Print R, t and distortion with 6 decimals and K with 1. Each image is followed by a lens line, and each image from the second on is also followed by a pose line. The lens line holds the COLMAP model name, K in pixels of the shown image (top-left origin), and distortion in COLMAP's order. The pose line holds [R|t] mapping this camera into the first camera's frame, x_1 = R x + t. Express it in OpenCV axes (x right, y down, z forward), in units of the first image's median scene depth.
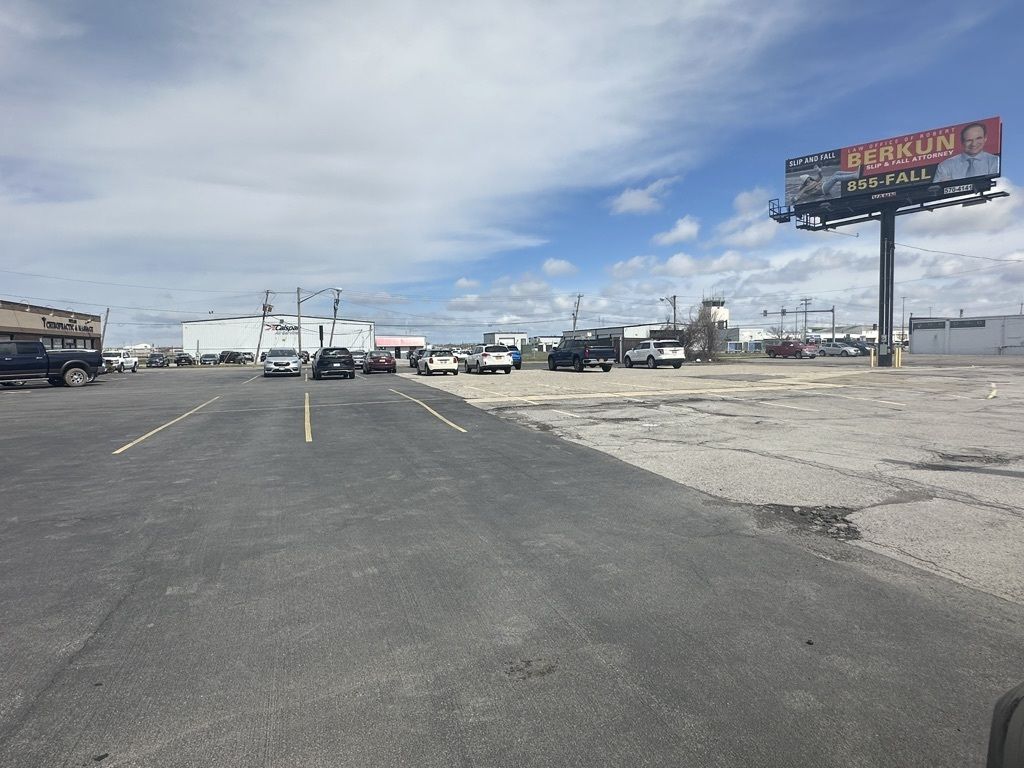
lens RADIAL K [[597.4, 0, 512.2], [0, 597.4, 382.3], [0, 0, 1]] dist [0.002665, -0.001598]
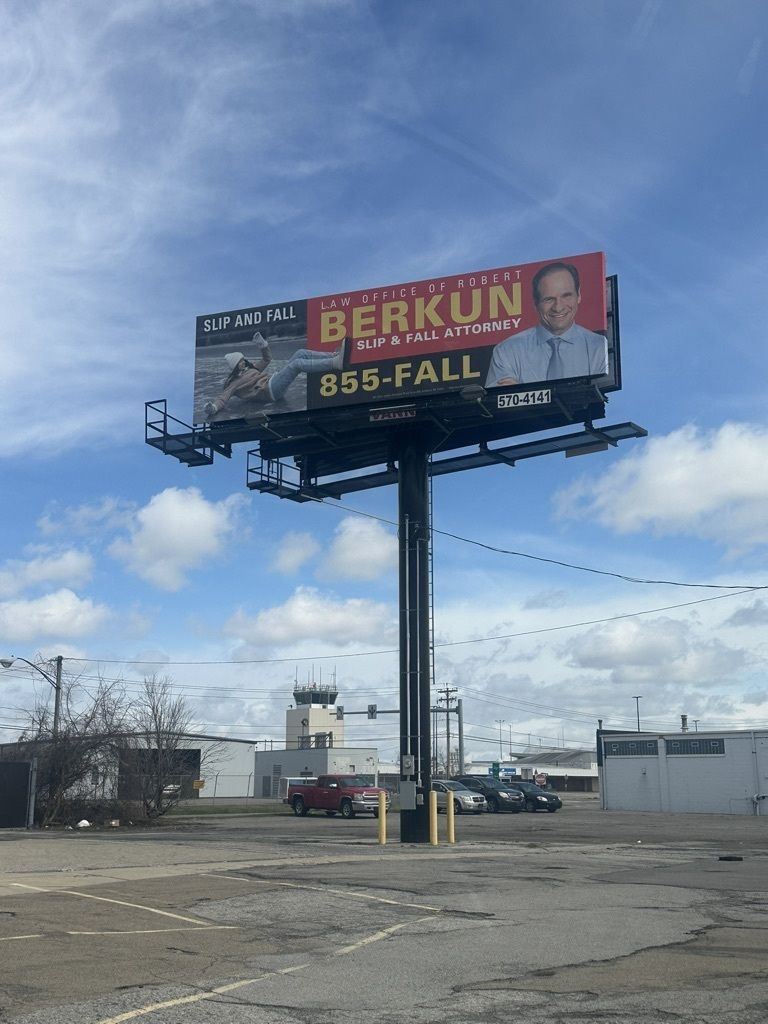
lens RADIAL K [[1216.3, 0, 384.2], [0, 1216.3, 511.8], [0, 0, 1]] dist [0.137148, 0.000000]
pose [[0.941789, 0.086241, 0.324954, 0.342545], [0.007194, 0.961150, -0.275933, -0.013582], [-0.336127, 0.262209, 0.904580, 0.255237]]
